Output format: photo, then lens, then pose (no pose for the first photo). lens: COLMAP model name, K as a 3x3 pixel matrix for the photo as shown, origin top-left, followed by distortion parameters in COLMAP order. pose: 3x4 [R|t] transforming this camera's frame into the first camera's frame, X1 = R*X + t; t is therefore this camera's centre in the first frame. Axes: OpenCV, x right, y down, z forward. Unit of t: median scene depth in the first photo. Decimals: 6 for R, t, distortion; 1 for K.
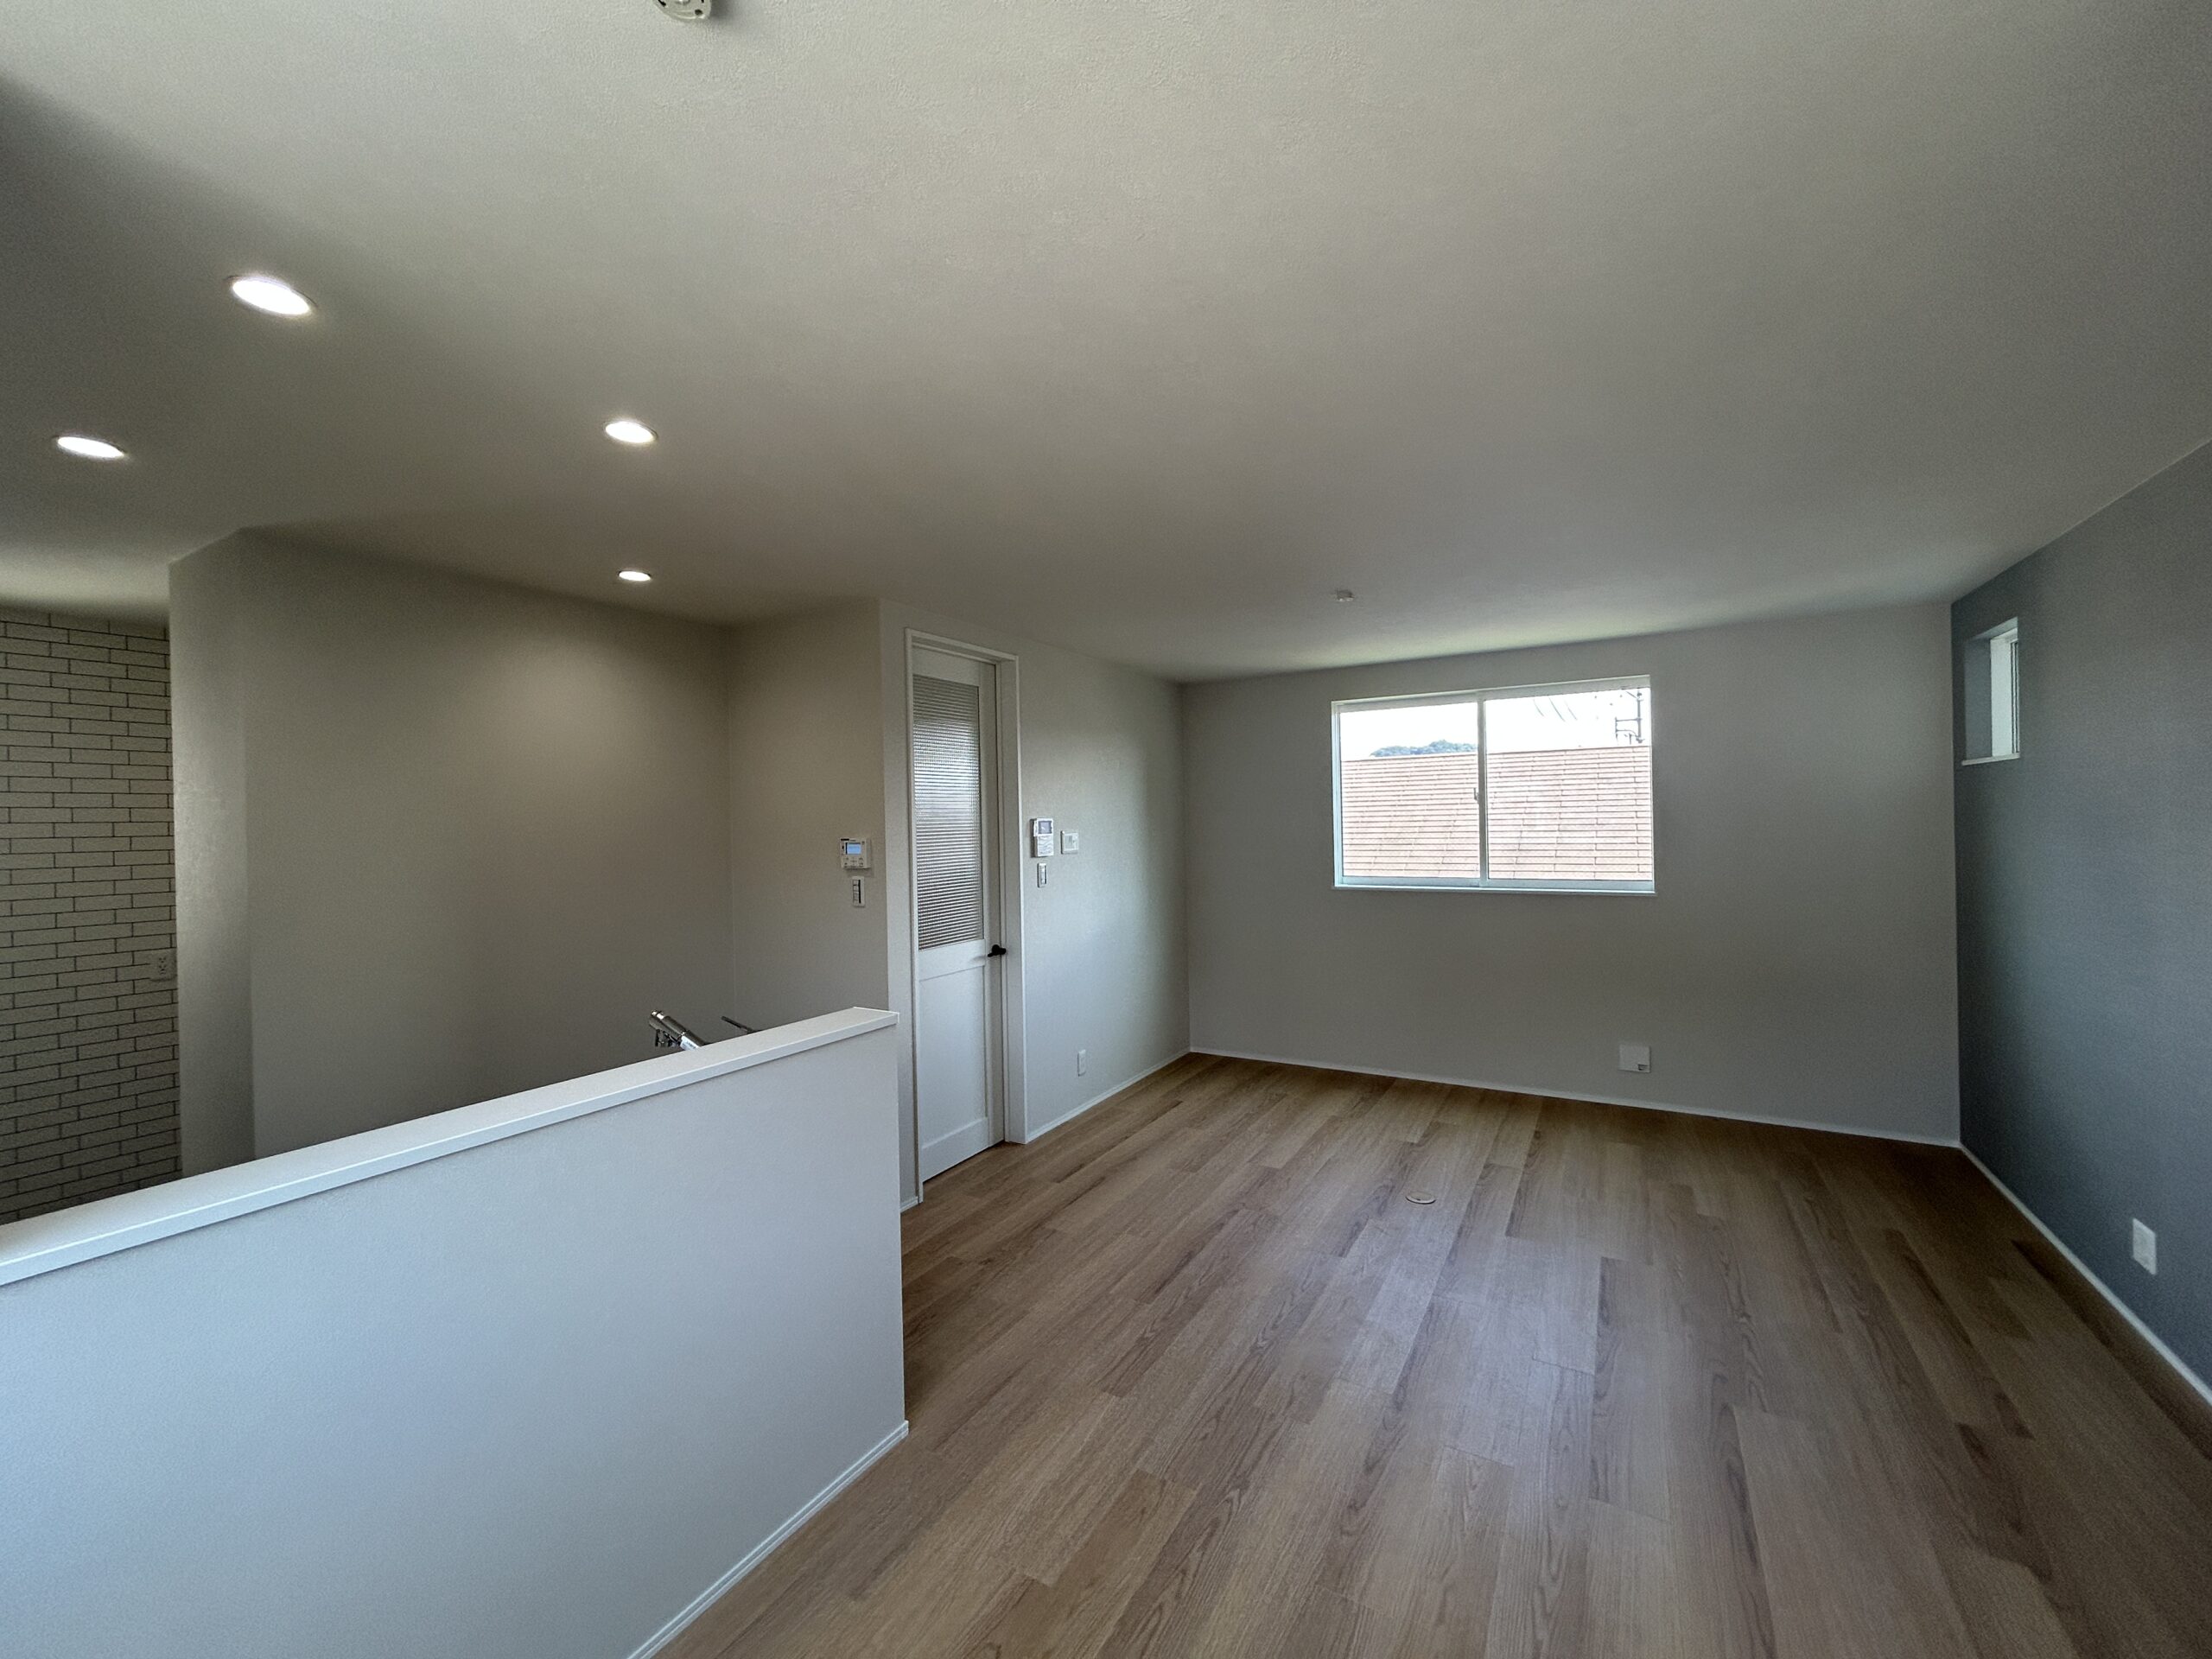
lens RADIAL K [[891.4, 0, 1107.0], [0, 891.4, 826.5], [0, 0, 1]] dist [-0.000007, 0.000890]
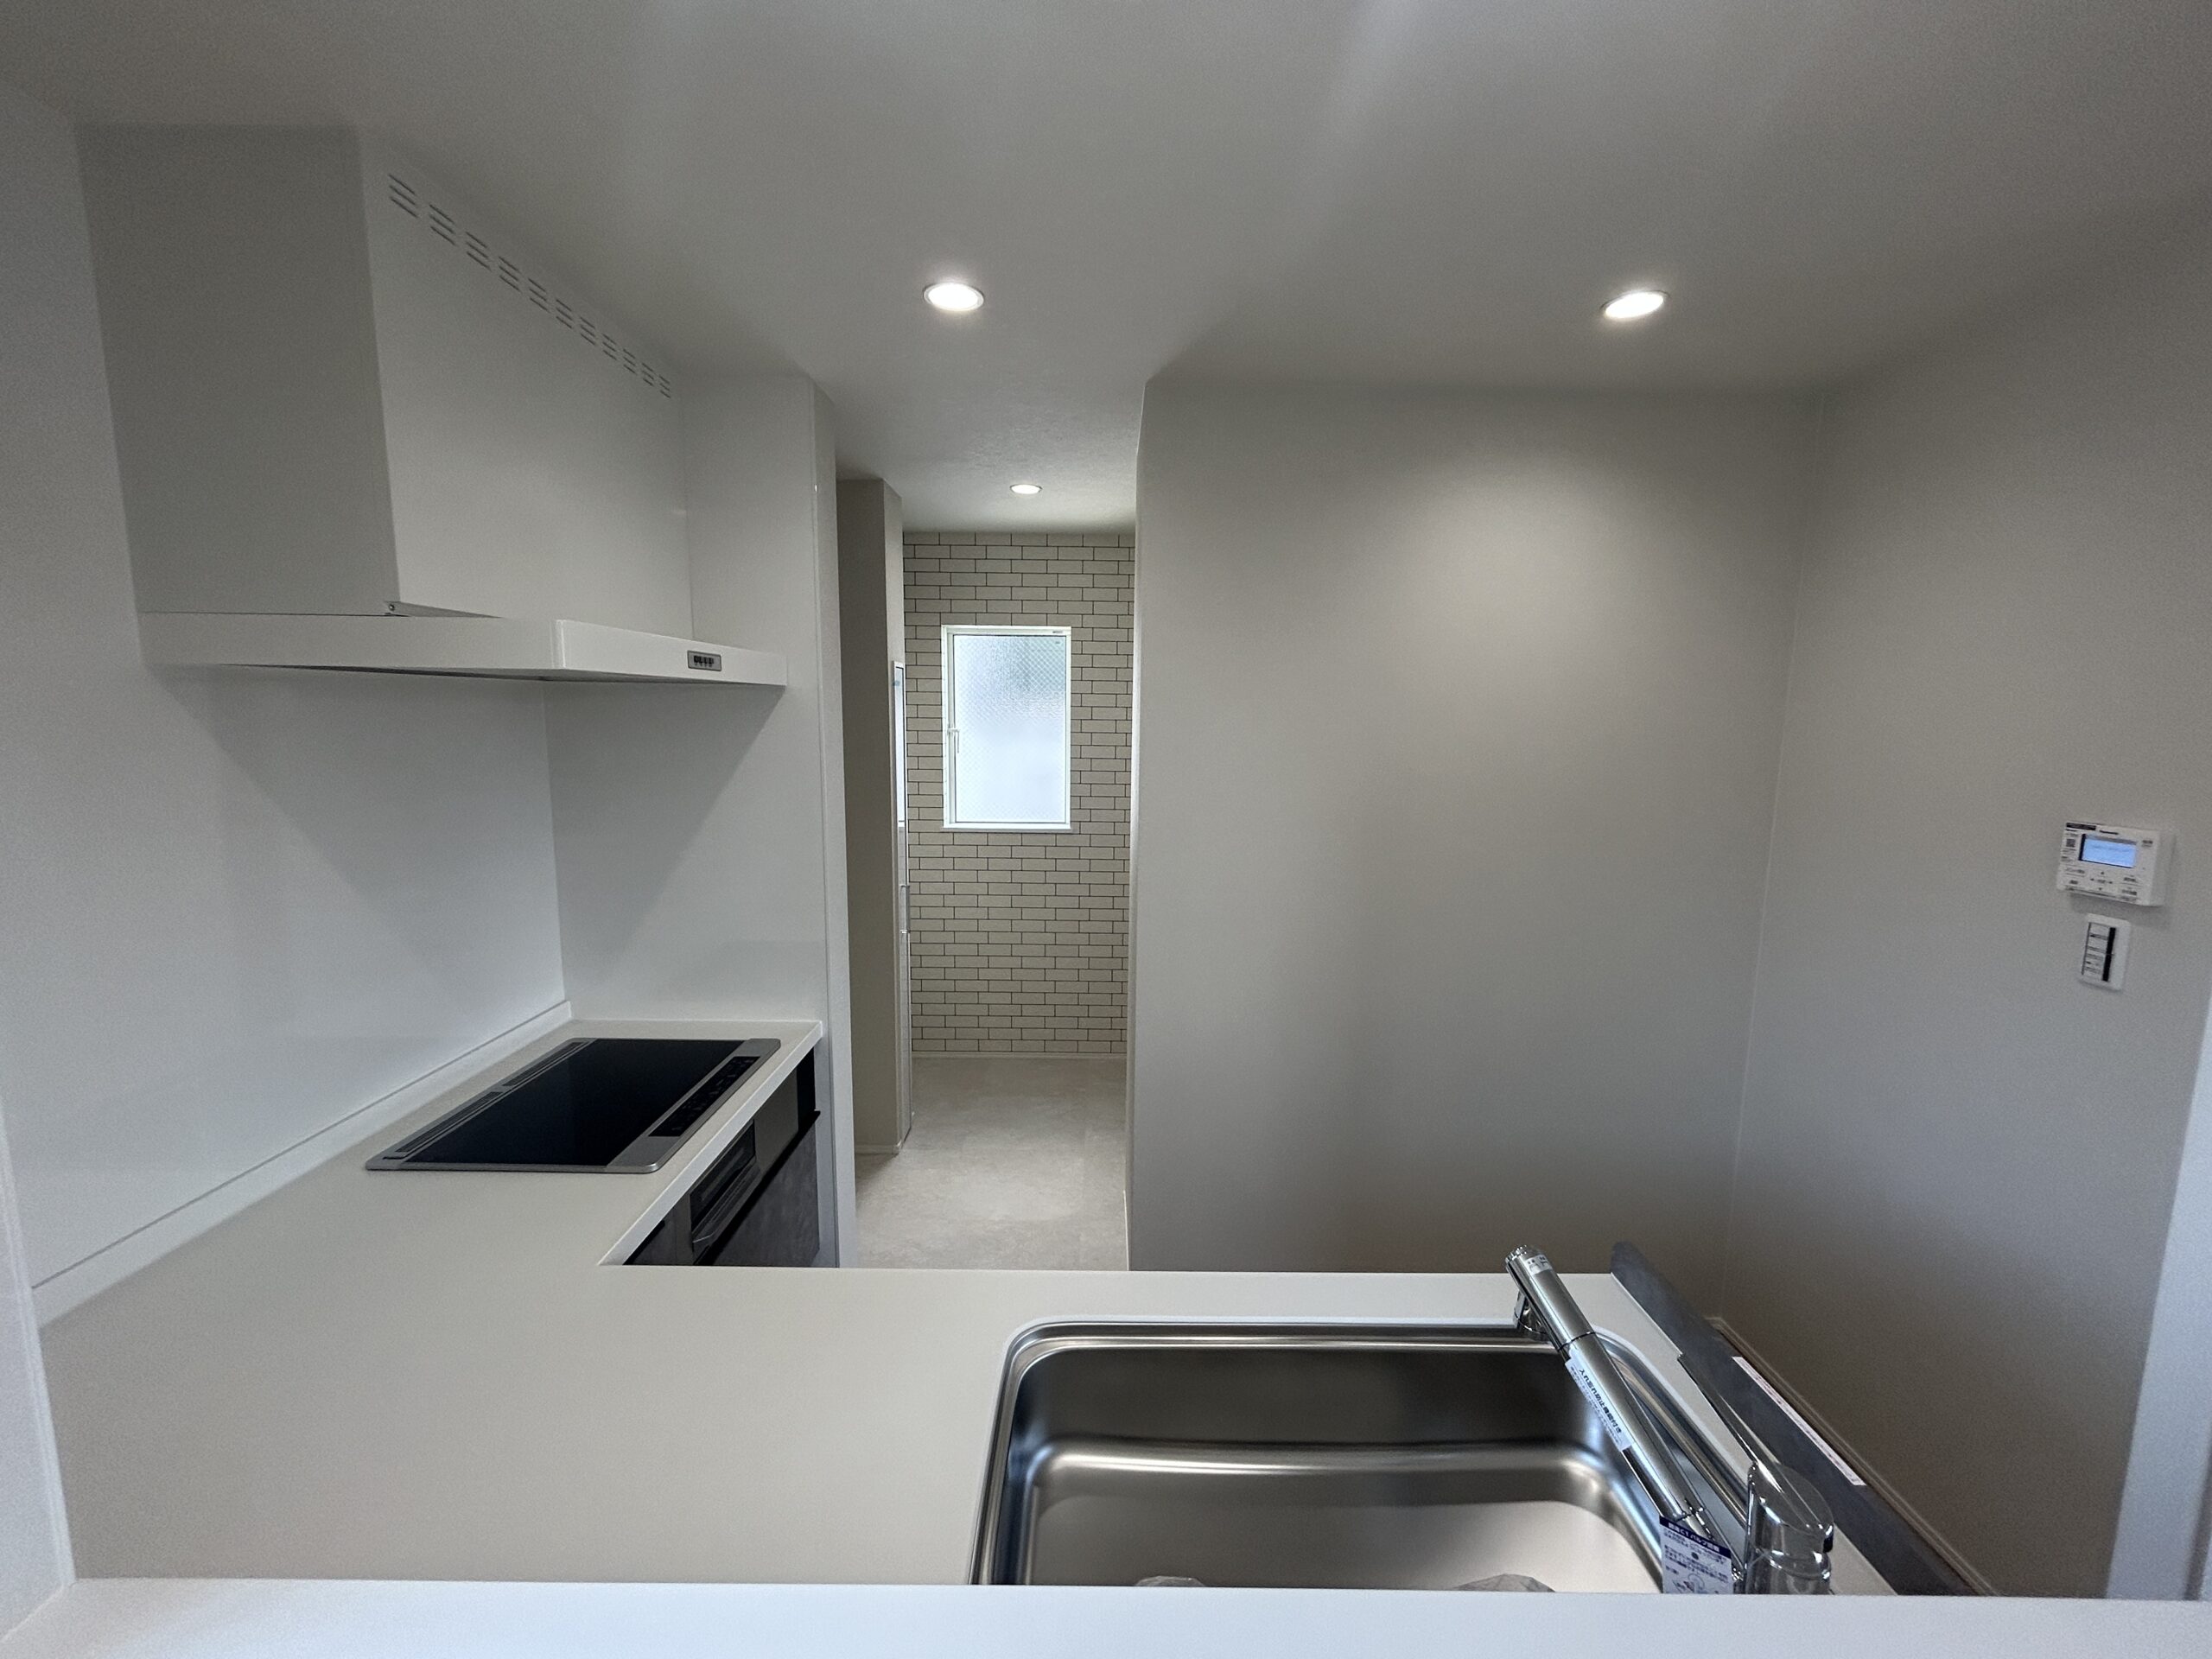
lens RADIAL K [[891.4, 0, 1107.0], [0, 891.4, 826.5], [0, 0, 1]] dist [-0.000007, 0.000890]
pose [[0.500024, 0.136951, -0.855114, -0.163002], [-0.026101, 0.989351, 0.143187, -0.034593], [0.865618, -0.049278, 0.498274, 0.385641]]
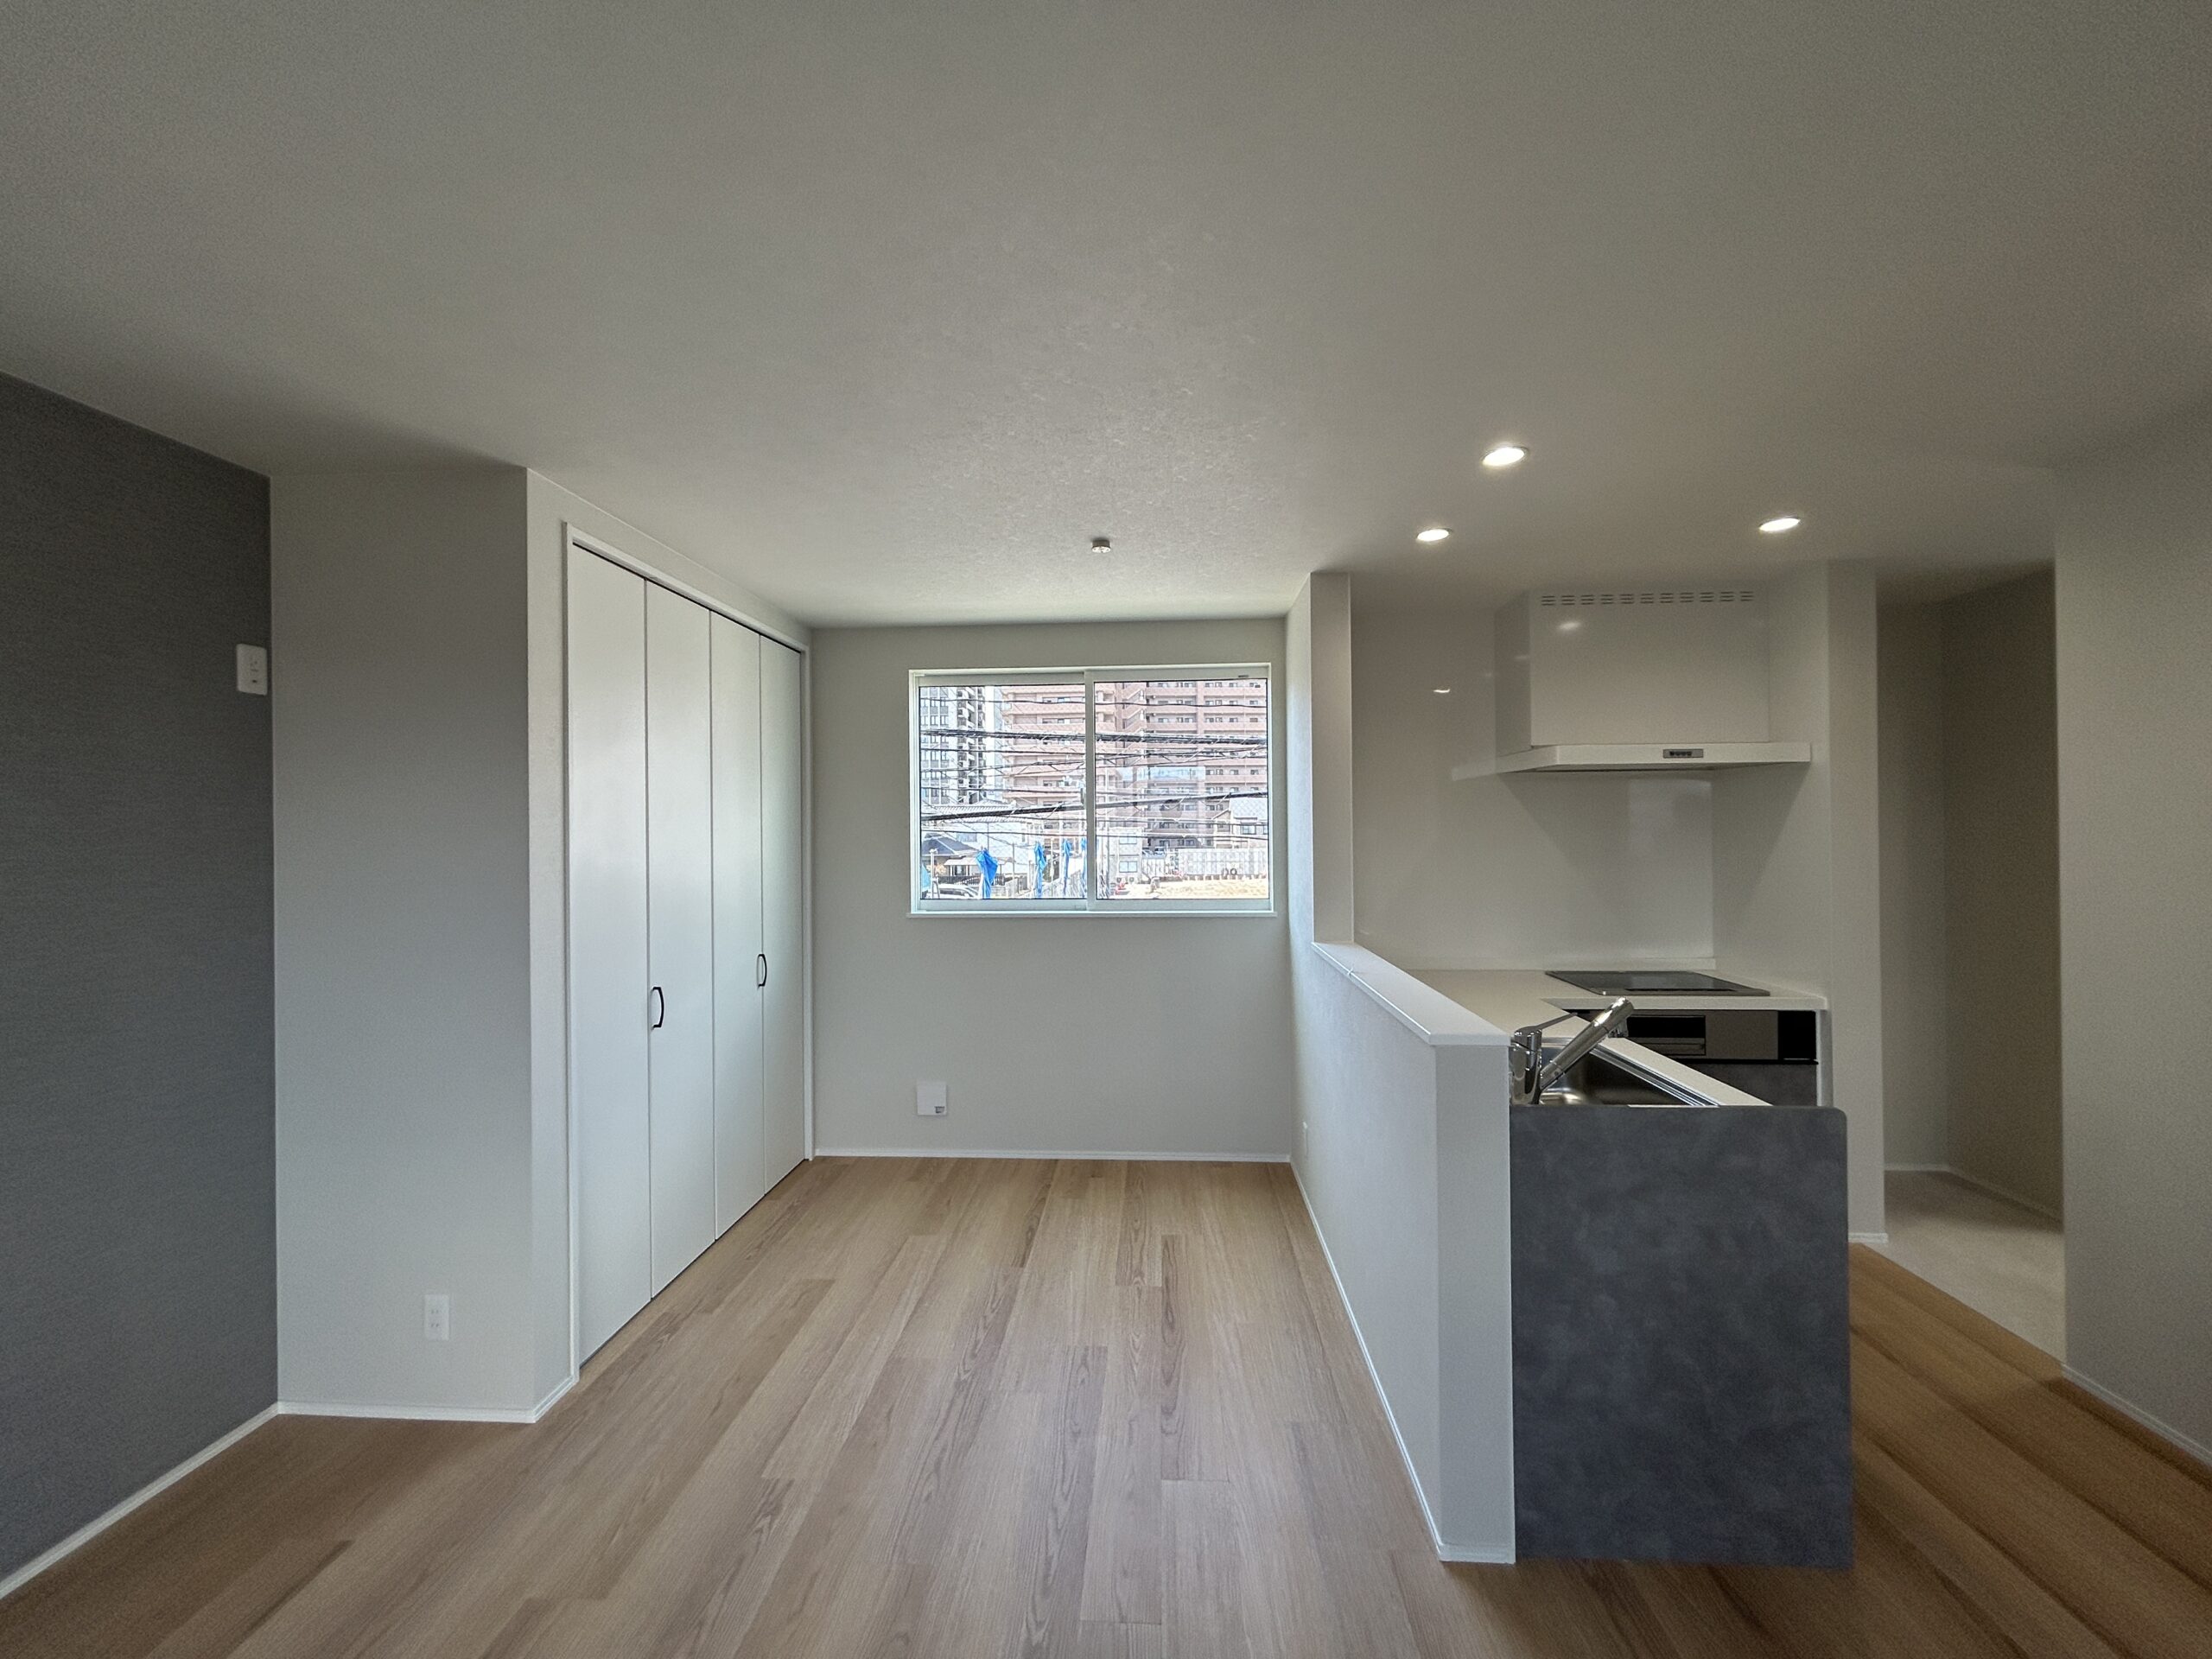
lens RADIAL K [[891.4, 0, 1107.0], [0, 891.4, 826.5], [0, 0, 1]] dist [-0.000007, 0.000890]
pose [[-0.893569, 0.027068, -0.448109, 0.244315], [0.024331, 0.999634, 0.011866, 0.001205], [0.448266, -0.000300, -0.893900, 0.991960]]
